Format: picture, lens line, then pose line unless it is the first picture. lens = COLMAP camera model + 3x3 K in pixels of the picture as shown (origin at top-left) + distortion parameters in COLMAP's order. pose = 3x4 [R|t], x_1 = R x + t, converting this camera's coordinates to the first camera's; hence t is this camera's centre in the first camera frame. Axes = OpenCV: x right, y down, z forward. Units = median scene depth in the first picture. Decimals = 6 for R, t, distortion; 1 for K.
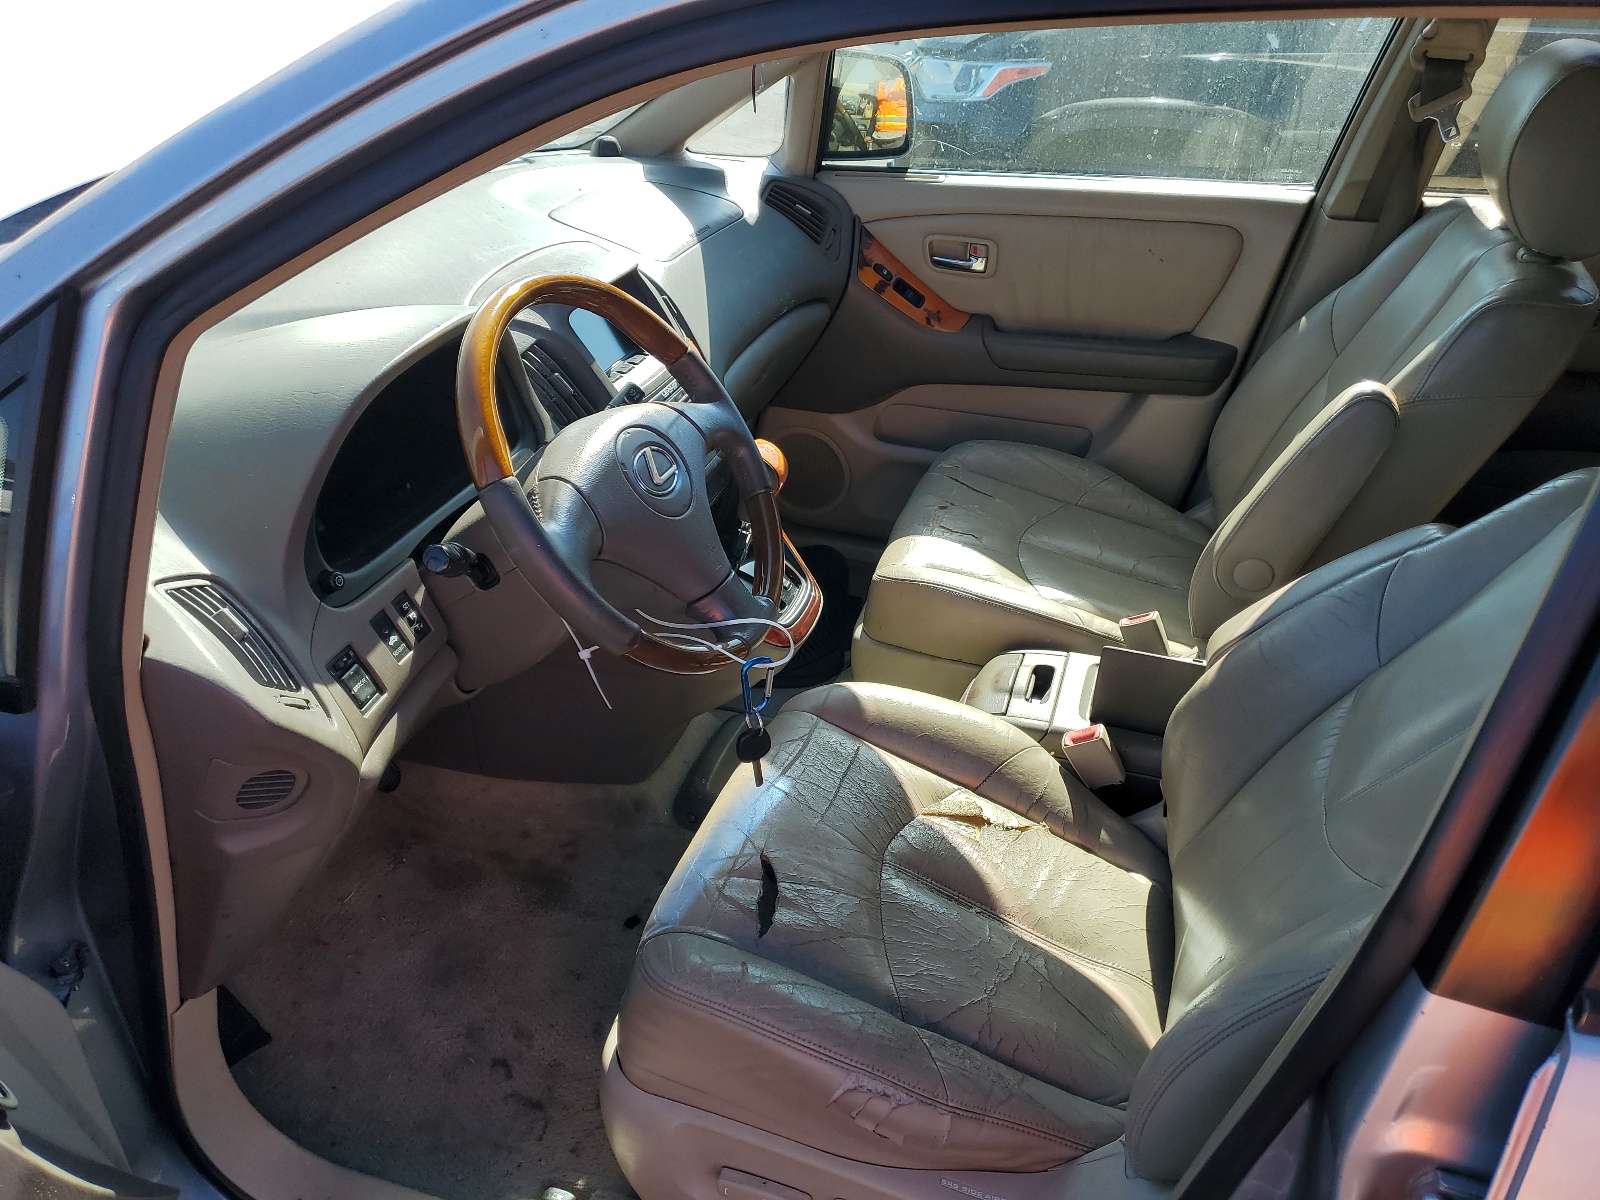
lens RADIAL K [[1204.0, 0, 800.0], [0, 1204.0, 600.0], [0, 0, 1]] dist [-0.002927, -0.001139]
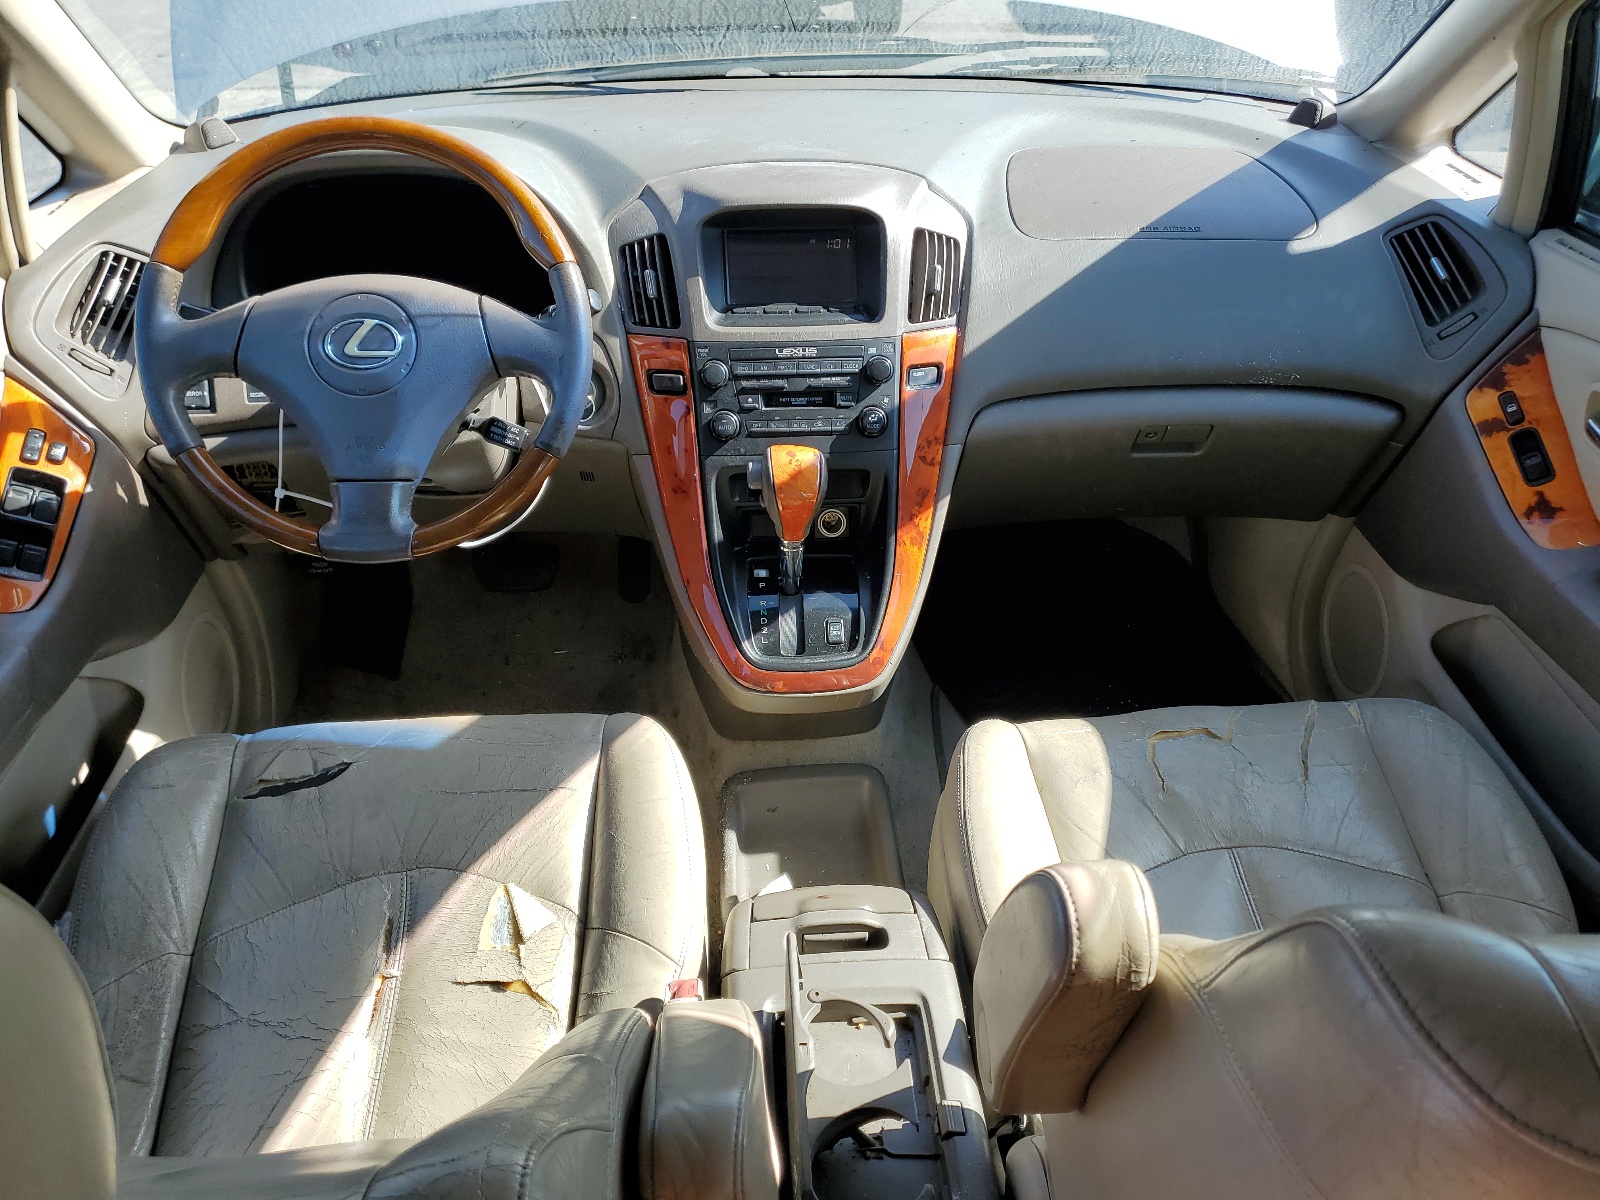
lens RADIAL K [[1204.0, 0, 800.0], [0, 1204.0, 600.0], [0, 0, 1]] dist [-0.002927, -0.001139]
pose [[0.388025, 0.528504, -0.755063, 0.440072], [-0.472933, 0.817346, 0.329059, -0.222905], [0.791057, 0.229411, 0.567098, 0.393383]]
